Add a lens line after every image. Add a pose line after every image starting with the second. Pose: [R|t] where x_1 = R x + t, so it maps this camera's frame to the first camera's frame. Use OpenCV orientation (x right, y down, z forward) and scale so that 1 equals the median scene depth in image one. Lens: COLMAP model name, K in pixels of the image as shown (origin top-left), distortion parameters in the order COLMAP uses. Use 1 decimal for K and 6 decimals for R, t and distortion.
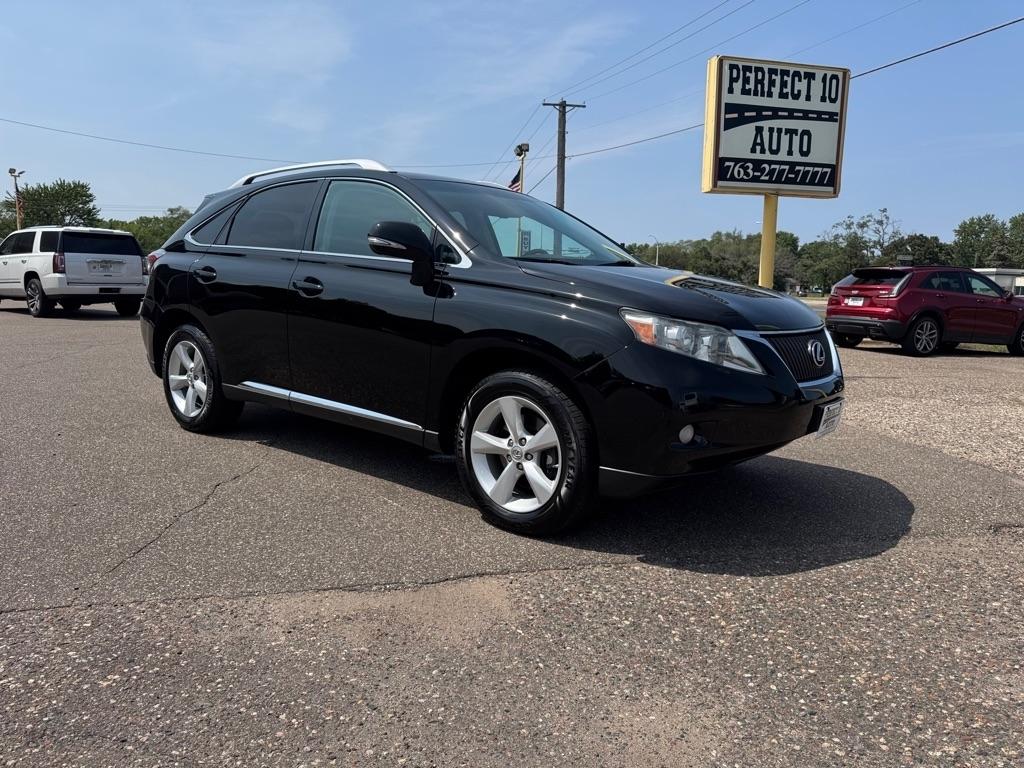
lens RADIAL K [[733.1, 0, 516.2], [0, 733.1, 387.6], [0, 0, 1]] dist [0.028648, -0.032347]
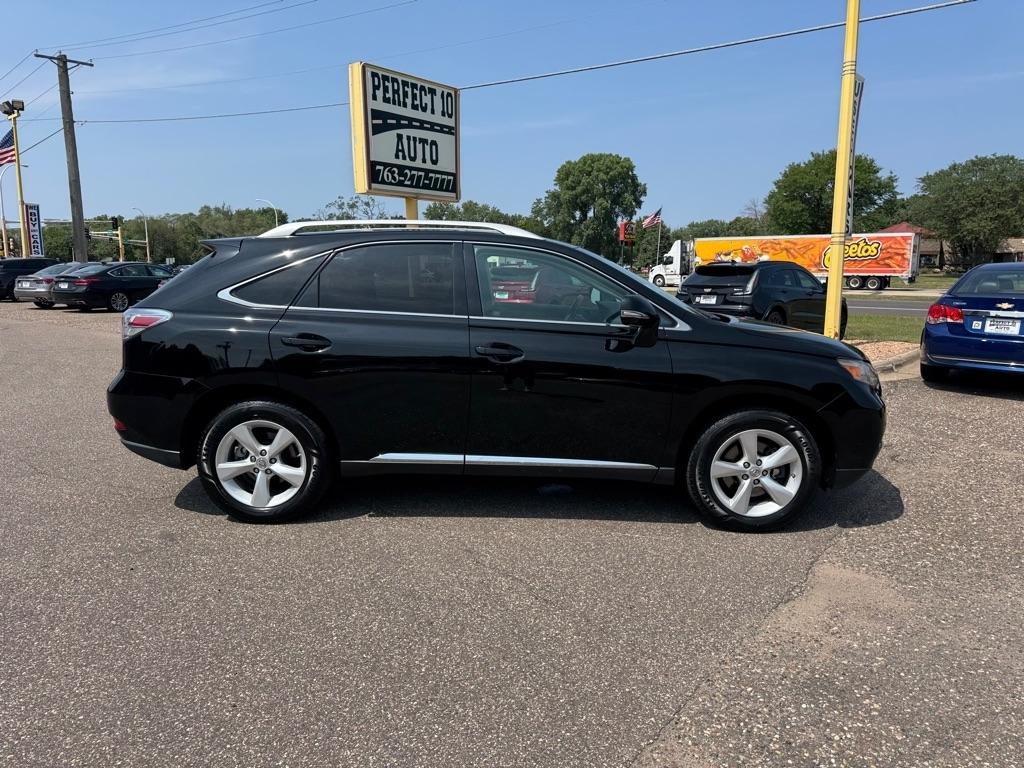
lens RADIAL K [[733.1, 0, 508.0], [0, 733.1, 400.1], [0, 0, 1]] dist [0.028648, -0.032347]
pose [[0.780439, -0.136295, 0.610195, -0.258248], [0.104743, 0.990659, 0.087311, -0.045994], [-0.616395, -0.004227, 0.787425, 0.051249]]
